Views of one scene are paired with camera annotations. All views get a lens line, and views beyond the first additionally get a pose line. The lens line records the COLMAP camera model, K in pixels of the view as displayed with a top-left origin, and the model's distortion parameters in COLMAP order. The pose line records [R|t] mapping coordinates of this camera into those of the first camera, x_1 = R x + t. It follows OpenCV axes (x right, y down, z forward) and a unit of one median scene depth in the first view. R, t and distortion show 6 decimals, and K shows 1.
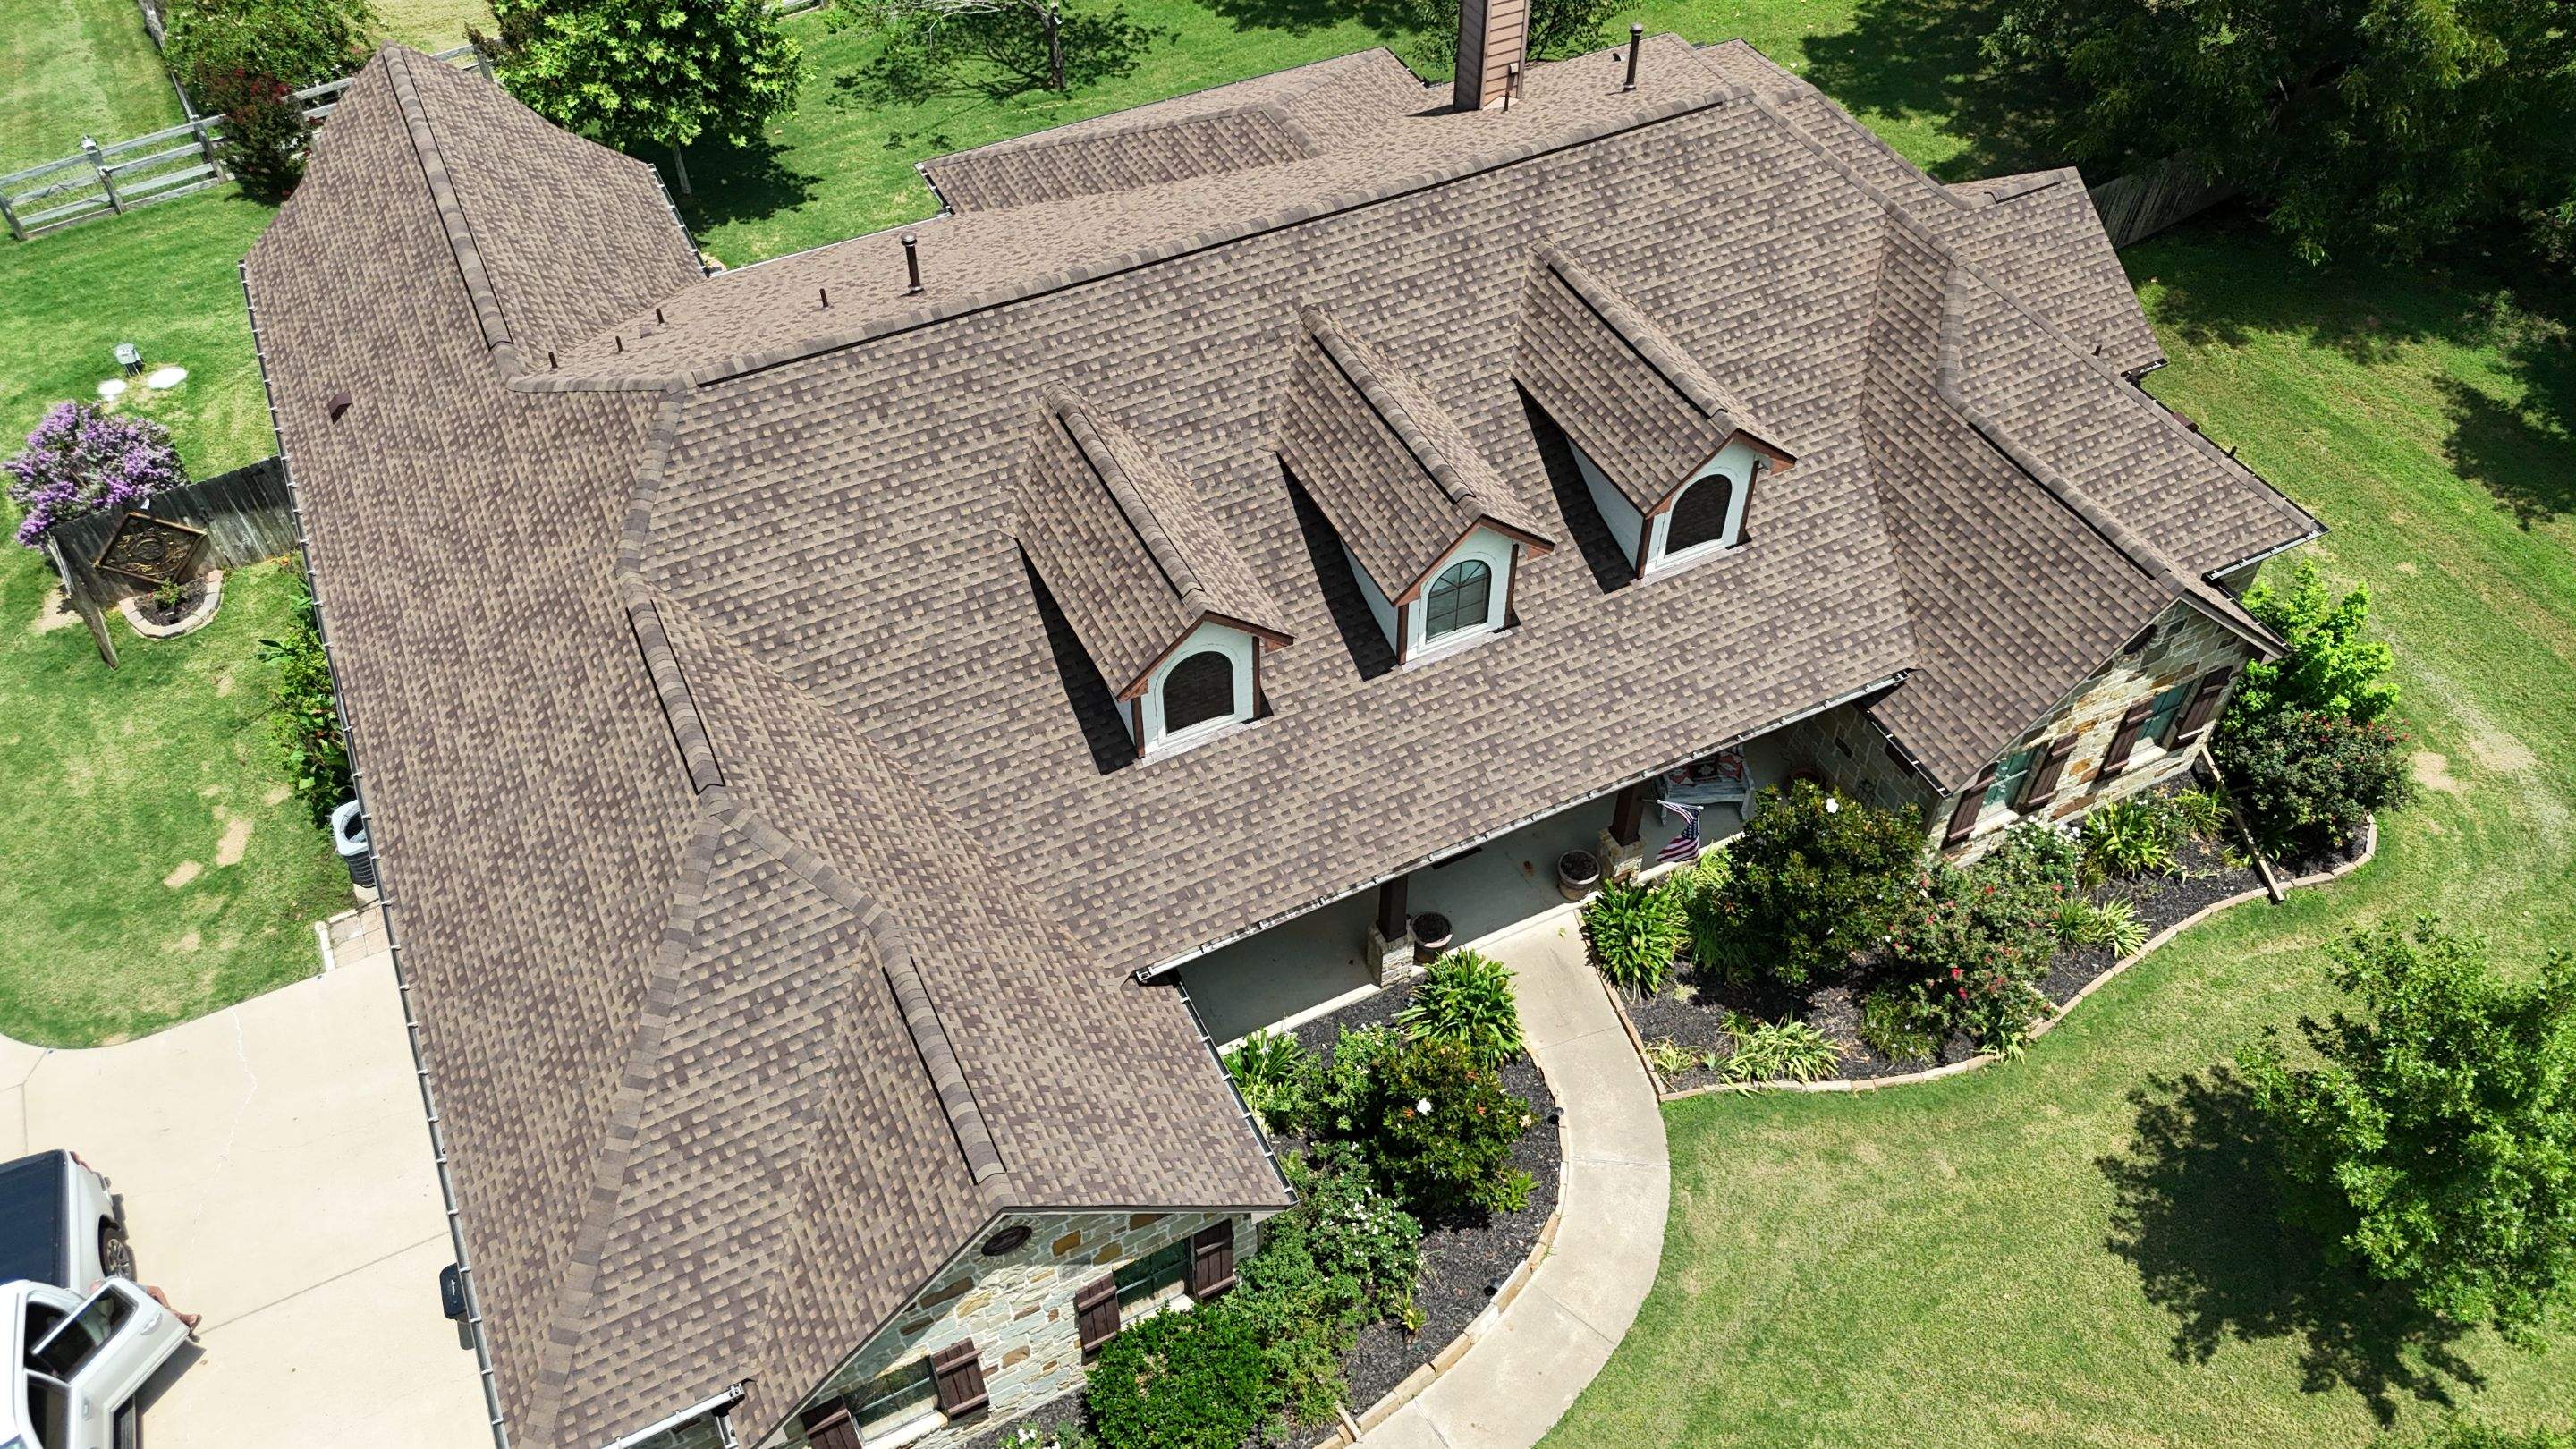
lens RADIAL K [[1905.1, 0, 1290.1], [0, 1905.1, 723.4], [0, 0, 1]] dist [0.064886, -0.062284]
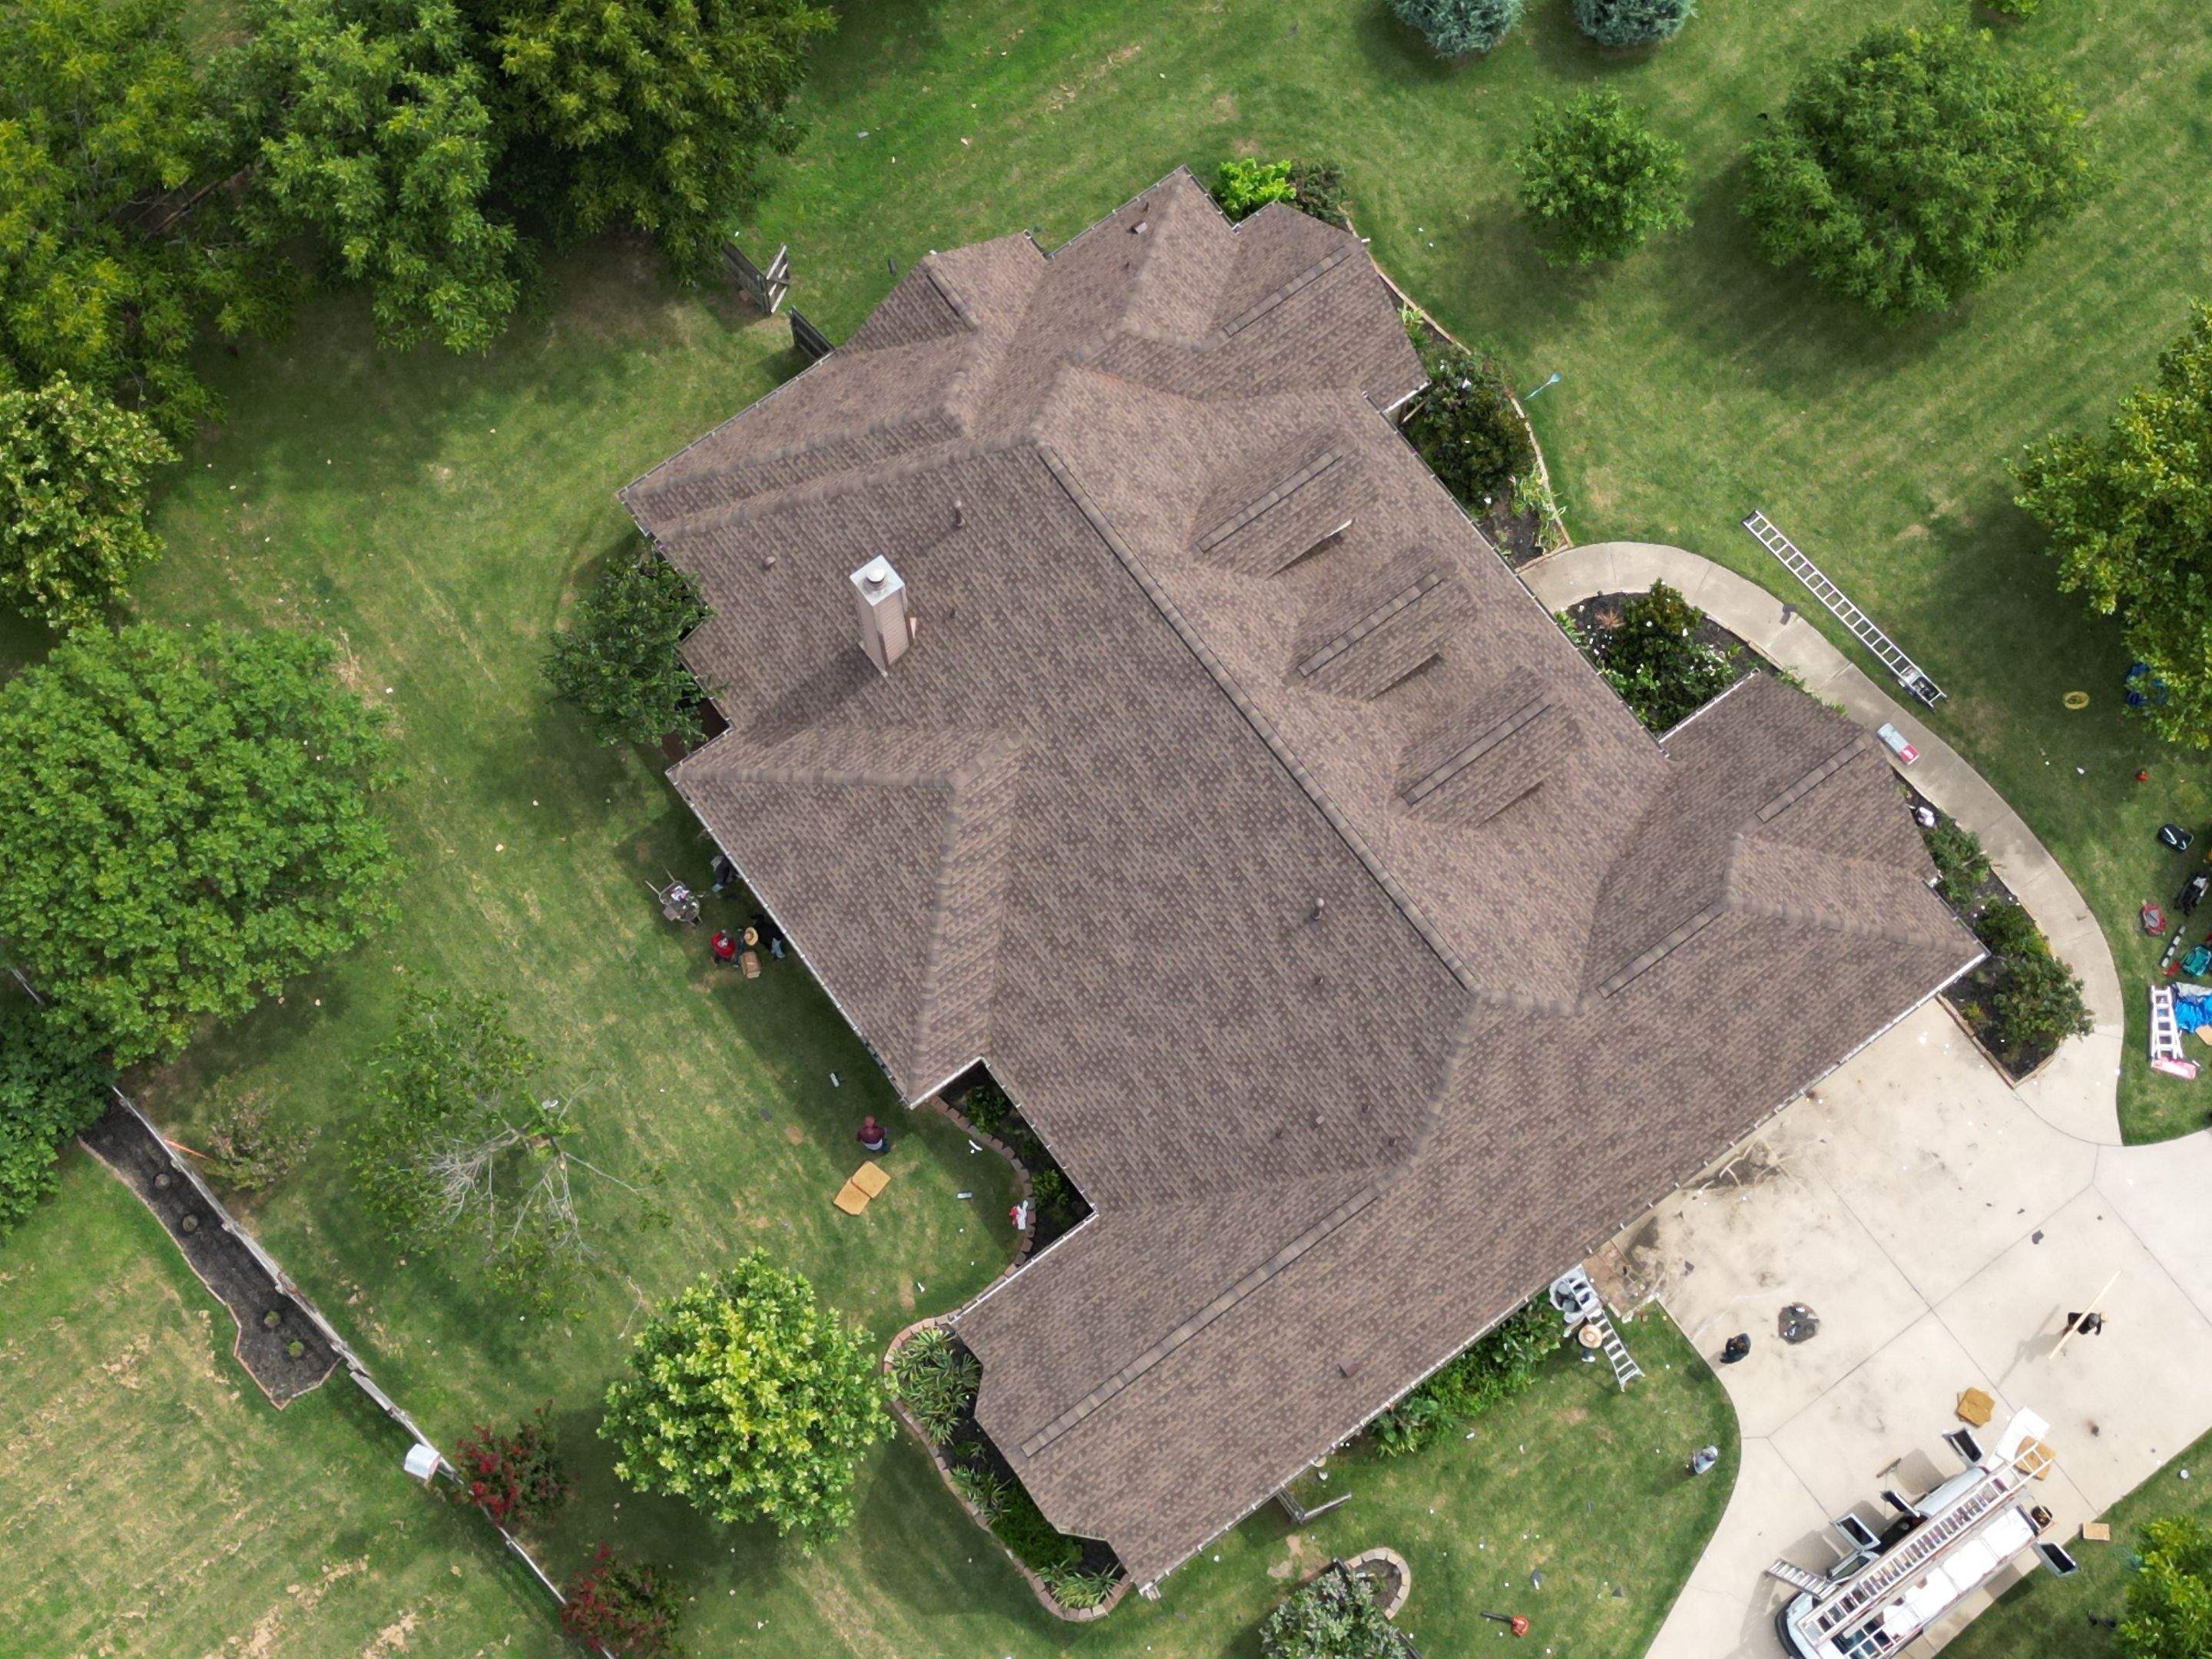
lens RADIAL K [[3100.7, 0, 1095.8], [0, 3100.7, 833.3], [0, 0, 1]] dist [0.092735, 0.000000]
pose [[-0.173370, -0.934955, 0.309517, -0.912096], [0.727977, 0.090014, 0.679667, -2.148119], [-0.663319, 0.343156, 0.665020, -0.601826]]
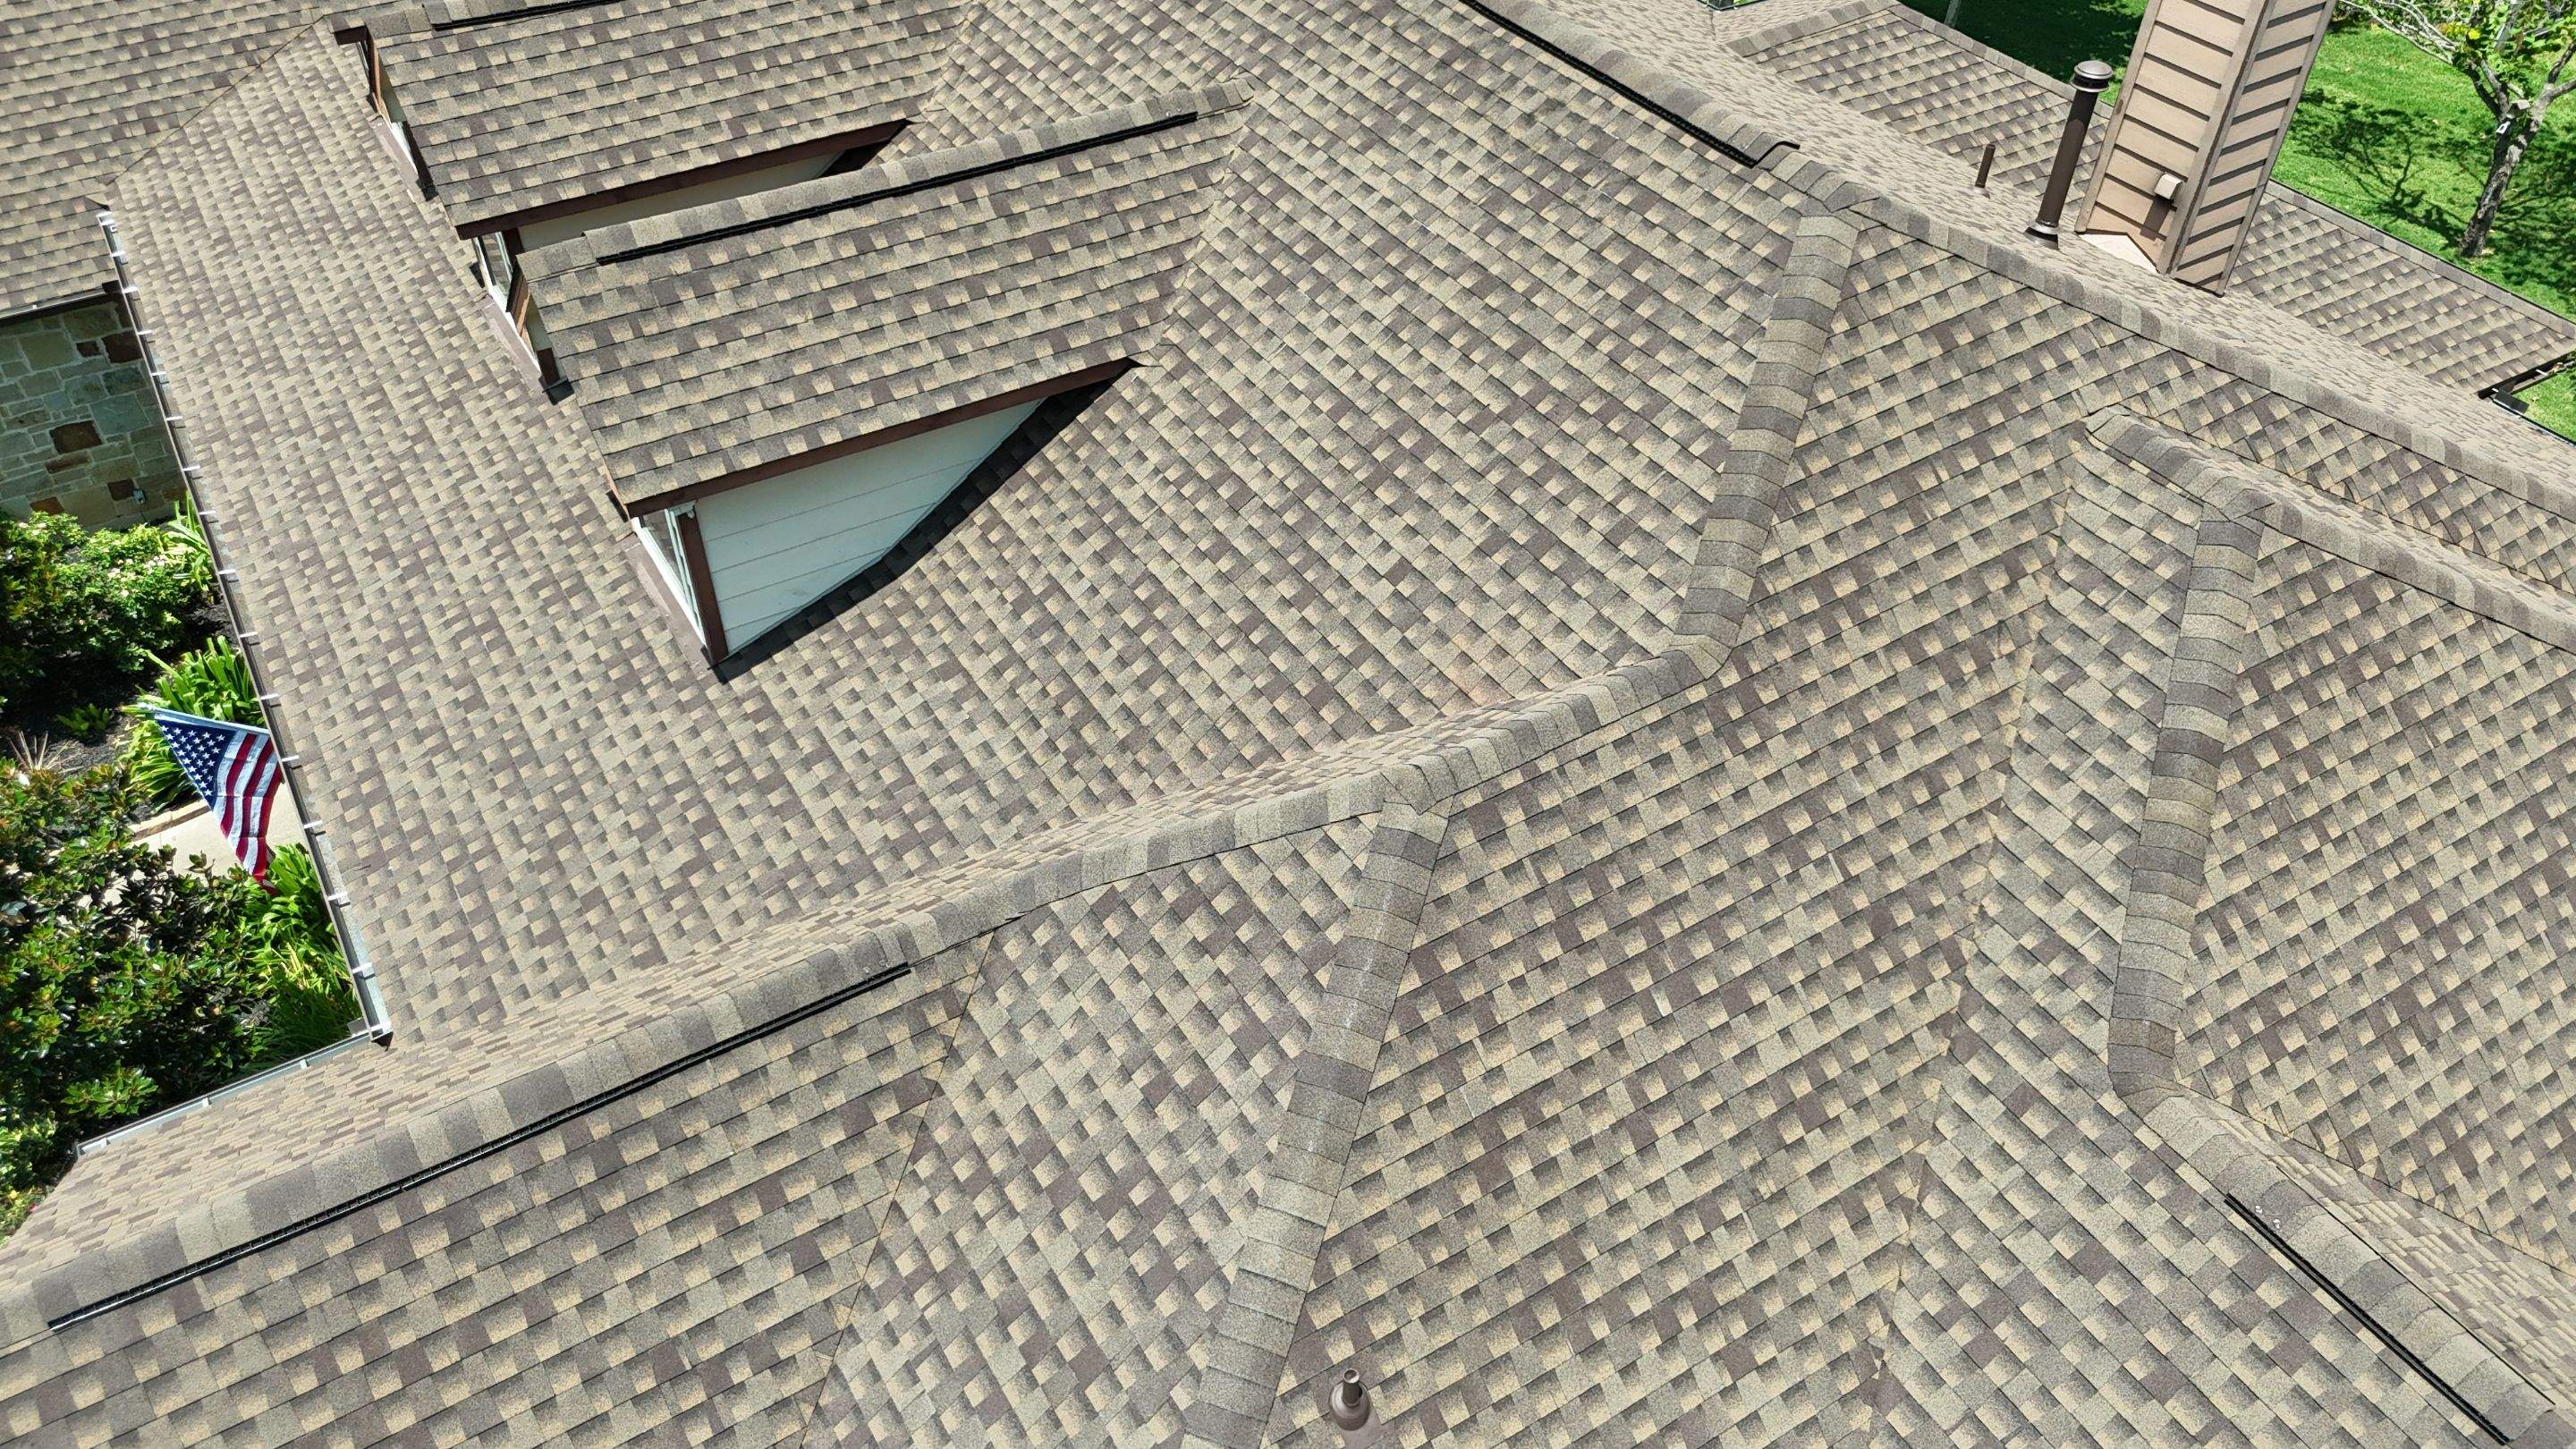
lens RADIAL K [[1905.1, 0, 1291.8], [0, 1905.1, 725.6], [0, 0, 1]] dist [0.064886, -0.062284]
pose [[0.095087, 0.672002, -0.734420, 0.618518], [-0.739912, 0.541259, 0.399460, -0.386043], [0.665949, 0.505423, 0.548689, 0.888325]]
